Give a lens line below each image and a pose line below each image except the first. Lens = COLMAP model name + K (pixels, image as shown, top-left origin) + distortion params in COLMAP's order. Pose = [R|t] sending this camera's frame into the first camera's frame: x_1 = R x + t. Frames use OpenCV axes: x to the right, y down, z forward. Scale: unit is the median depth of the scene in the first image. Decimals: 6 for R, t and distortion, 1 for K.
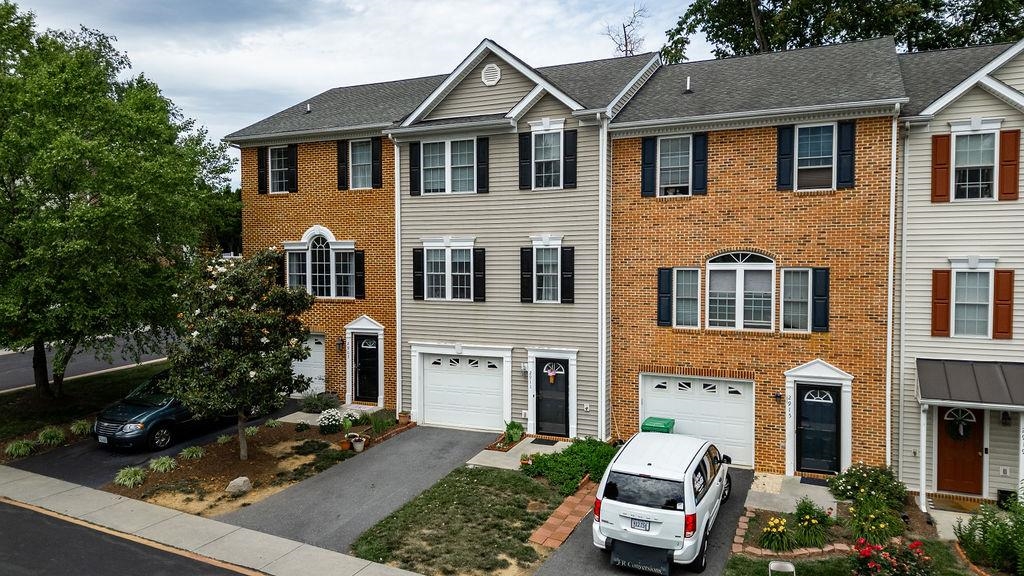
lens RADIAL K [[715.8, 0, 512.0], [0, 715.8, 288.0], [0, 0, 1]] dist [0.076417, -0.079312]
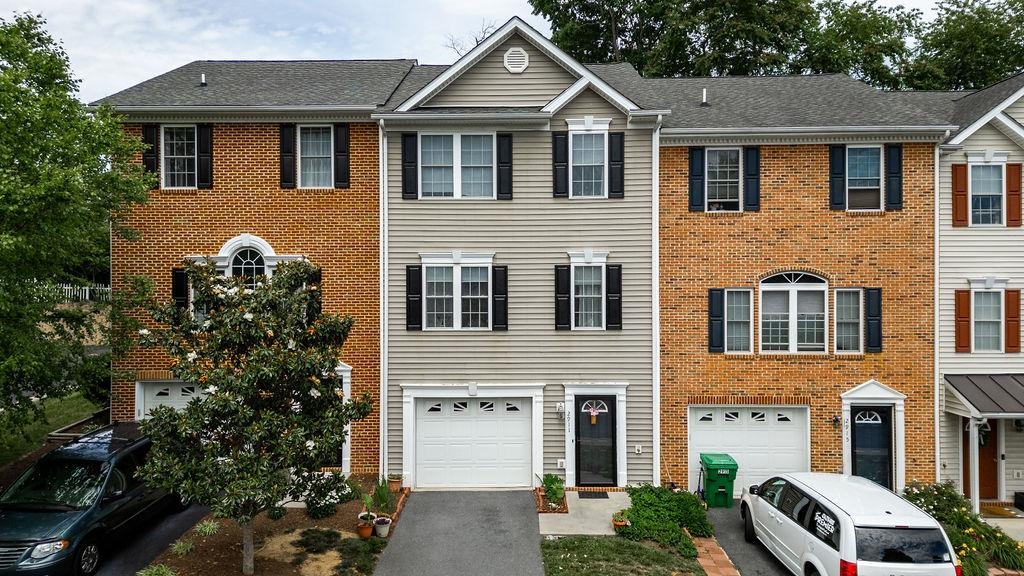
lens RADIAL K [[715.8, 0, 512.0], [0, 715.8, 288.0], [0, 0, 1]] dist [0.076417, -0.079312]
pose [[0.914453, 0.000009, 0.404692, -0.395704], [0.016443, 0.999173, -0.037179, 0.000942], [-0.404358, 0.040652, 0.913697, 0.259270]]
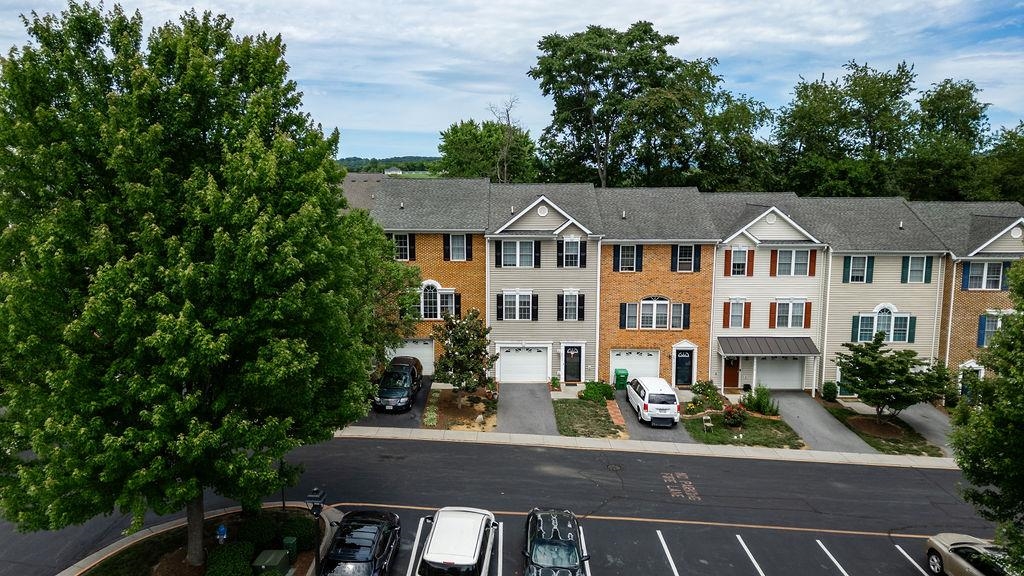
lens RADIAL K [[708.0, 0, 512.0], [0, 708.0, 288.0], [0, 0, 1]] dist [0.128078, -0.172531]
pose [[0.908806, -0.052582, 0.413892, -1.007212], [0.010583, 0.994613, 0.103120, -0.303618], [-0.417084, -0.089336, 0.904467, -0.847191]]
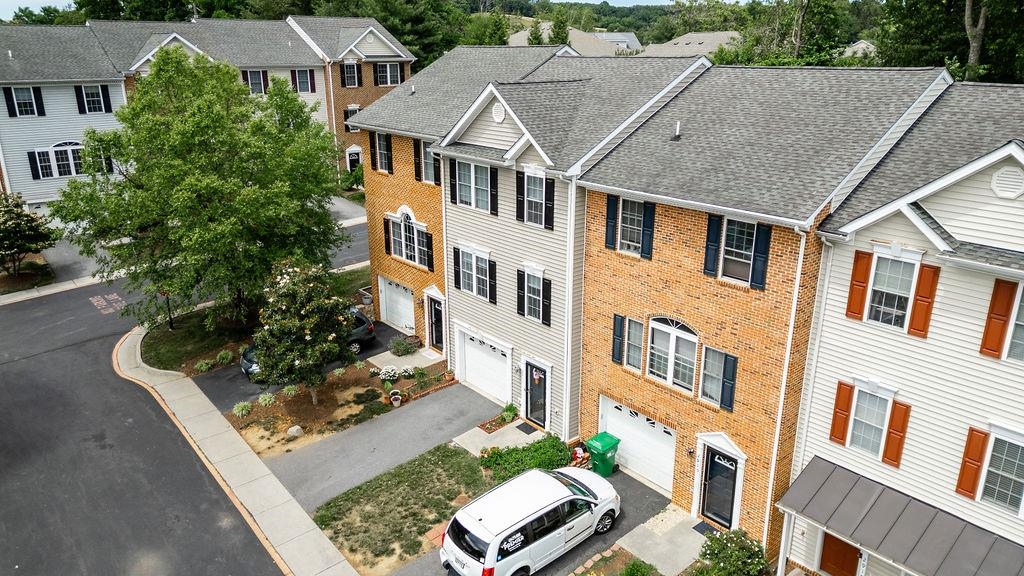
lens RADIAL K [[715.8, 0, 512.0], [0, 715.8, 288.0], [0, 0, 1]] dist [0.076417, -0.079312]
pose [[0.903108, 0.137066, -0.406952, 0.500246], [-0.015172, 0.957283, 0.288753, -0.377345], [0.429146, -0.254601, 0.866609, -0.010127]]
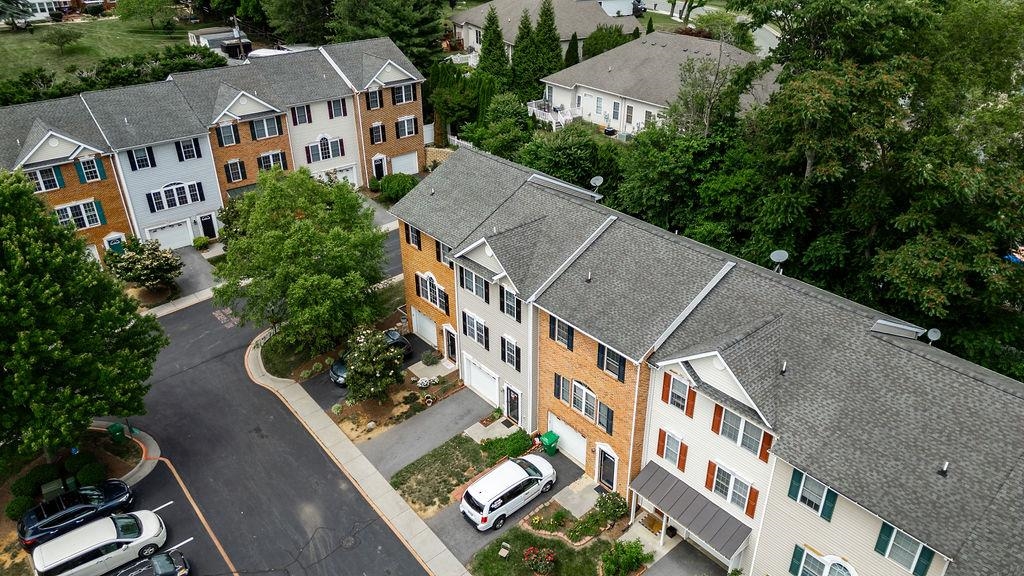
lens RADIAL K [[715.8, 0, 512.0], [0, 715.8, 288.0], [0, 0, 1]] dist [0.076417, -0.079312]
pose [[0.902679, 0.202989, -0.379428, 0.783196], [-0.007910, 0.889425, 0.457012, -1.109696], [0.430242, -0.409534, 0.804471, -0.514622]]
